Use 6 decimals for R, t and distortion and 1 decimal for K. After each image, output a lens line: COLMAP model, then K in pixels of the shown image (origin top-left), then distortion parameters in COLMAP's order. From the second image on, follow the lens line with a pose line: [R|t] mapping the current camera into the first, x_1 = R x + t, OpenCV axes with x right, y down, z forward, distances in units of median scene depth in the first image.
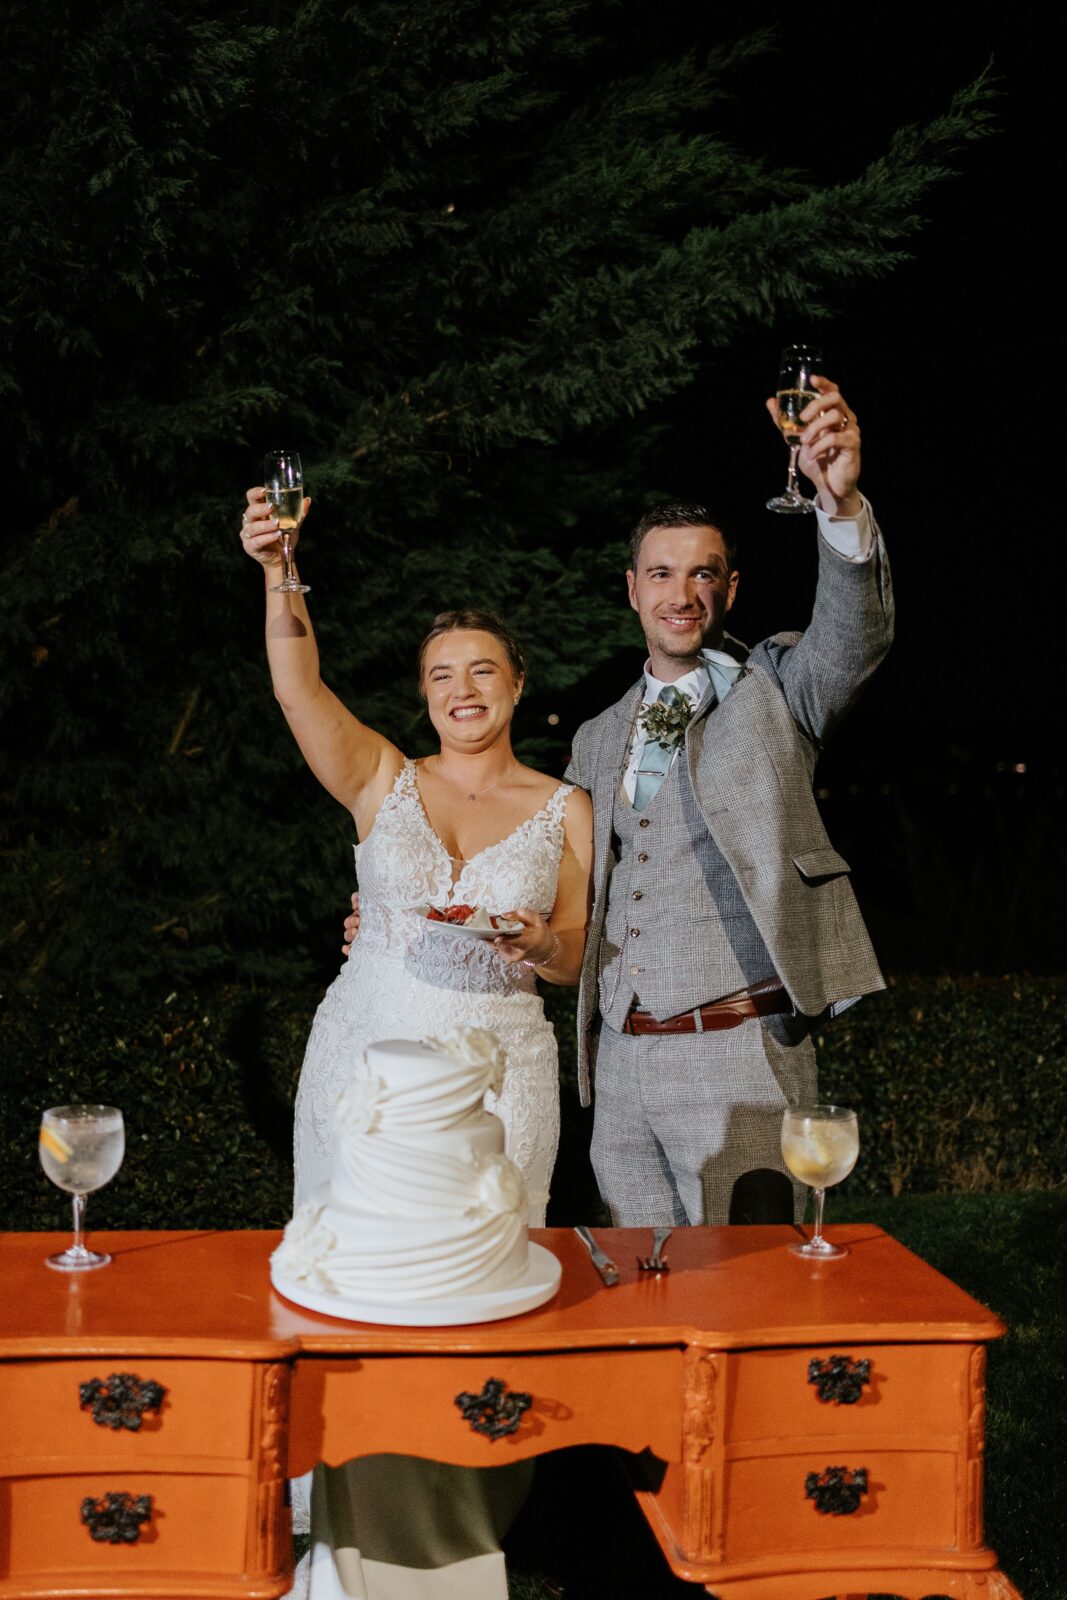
lens RADIAL K [[1776.1, 0, 533.6], [0, 1776.1, 666.5], [0, 0, 1]] dist [0.003843, 0.006470]
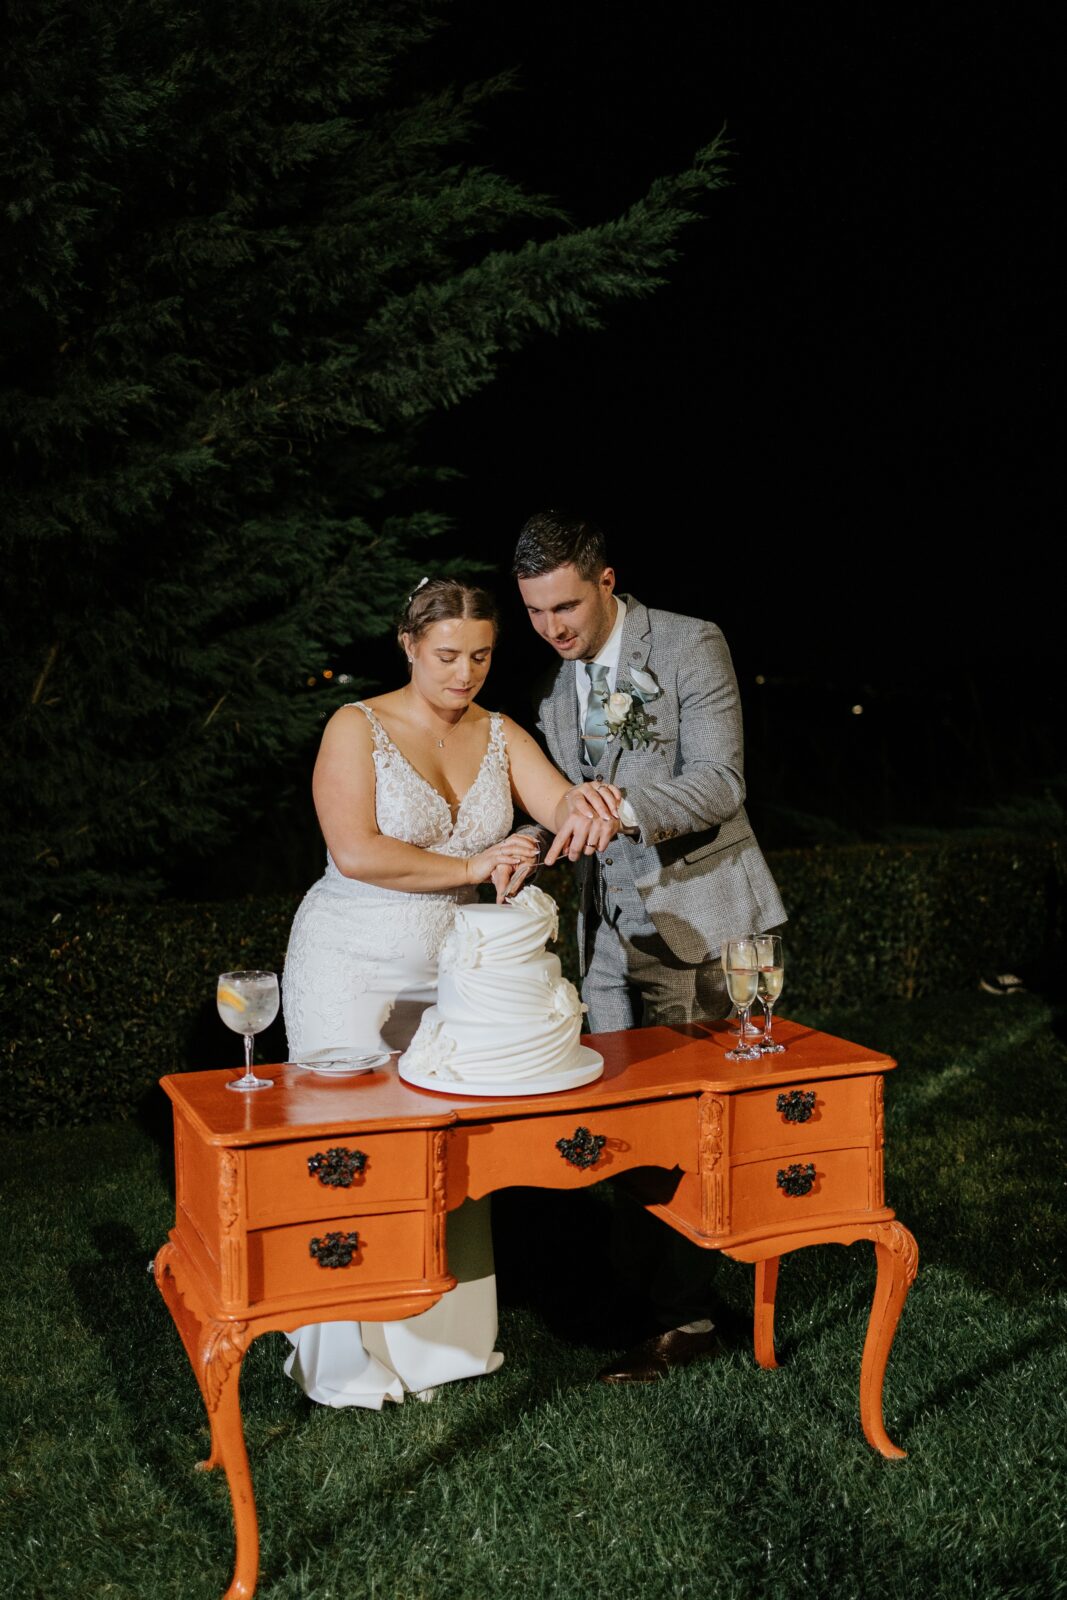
lens RADIAL K [[1776.1, 0, 533.6], [0, 1776.1, 666.5], [0, 0, 1]] dist [0.003843, 0.006470]
pose [[0.963613, -0.035519, 0.264929, -0.215134], [0.024489, 0.998695, 0.044824, -0.019338], [-0.266176, -0.036705, 0.963225, -0.183139]]
